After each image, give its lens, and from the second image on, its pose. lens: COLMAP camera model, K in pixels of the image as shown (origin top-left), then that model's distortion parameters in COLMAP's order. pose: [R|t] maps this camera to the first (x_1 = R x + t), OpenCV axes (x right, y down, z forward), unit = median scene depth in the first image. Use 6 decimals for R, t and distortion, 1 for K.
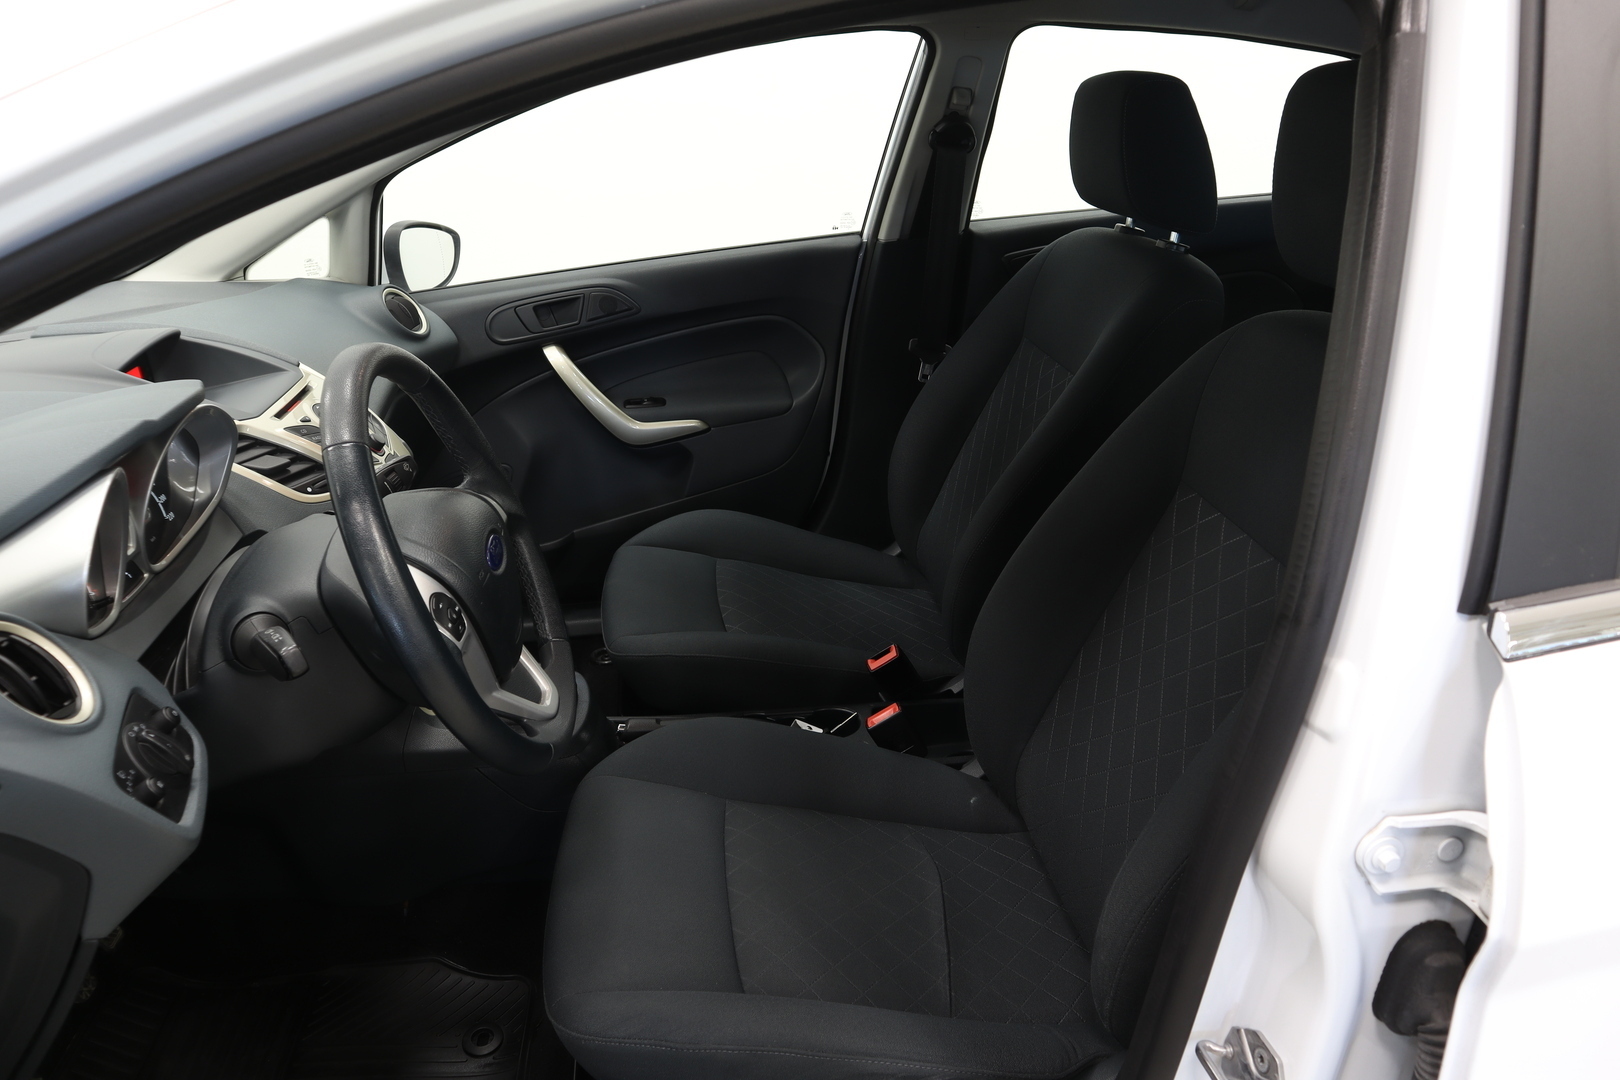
lens RADIAL K [[750.2, 0, 807.1], [0, 750.2, 541.1], [0, 0, 1]] dist [-0.000351, -0.000886]
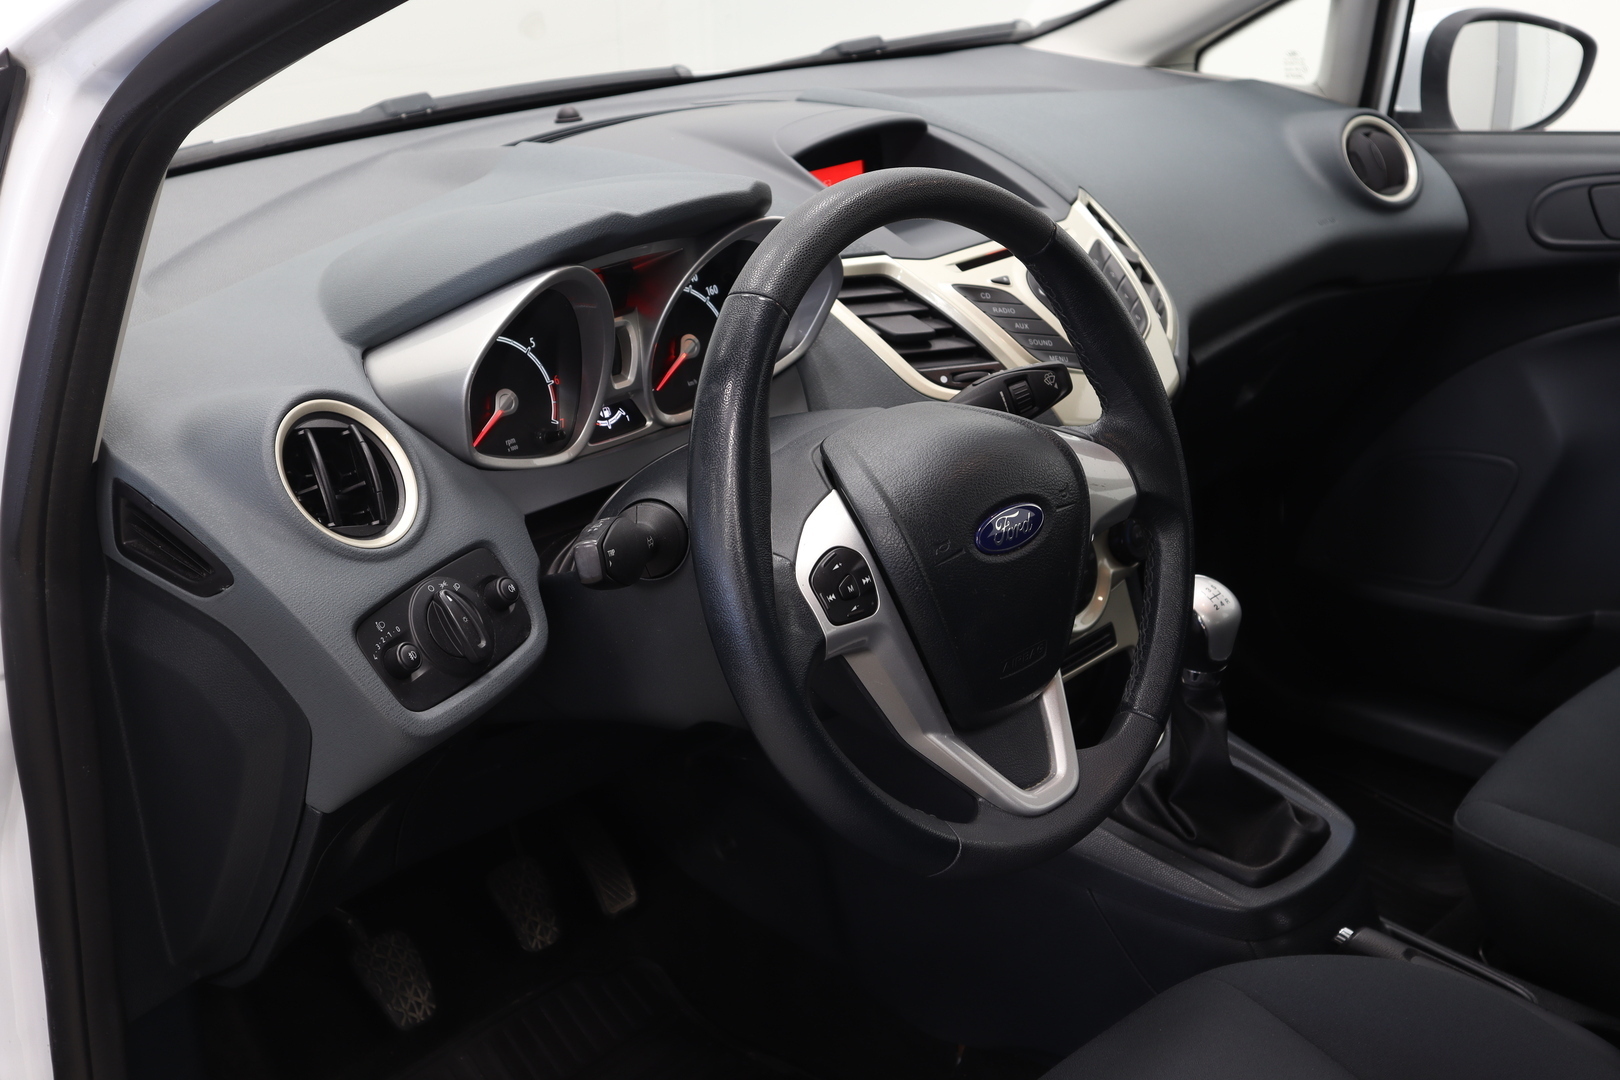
lens RADIAL K [[1248.4, 0, 806.2], [0, 1248.4, 550.4], [0, 0, 1]] dist [0.031717, 0.010237]
pose [[0.833370, 0.322040, -0.449204, -0.241041], [-0.326364, 0.942626, 0.070305, 0.041389], [0.446072, 0.088014, 0.890659, -0.040763]]
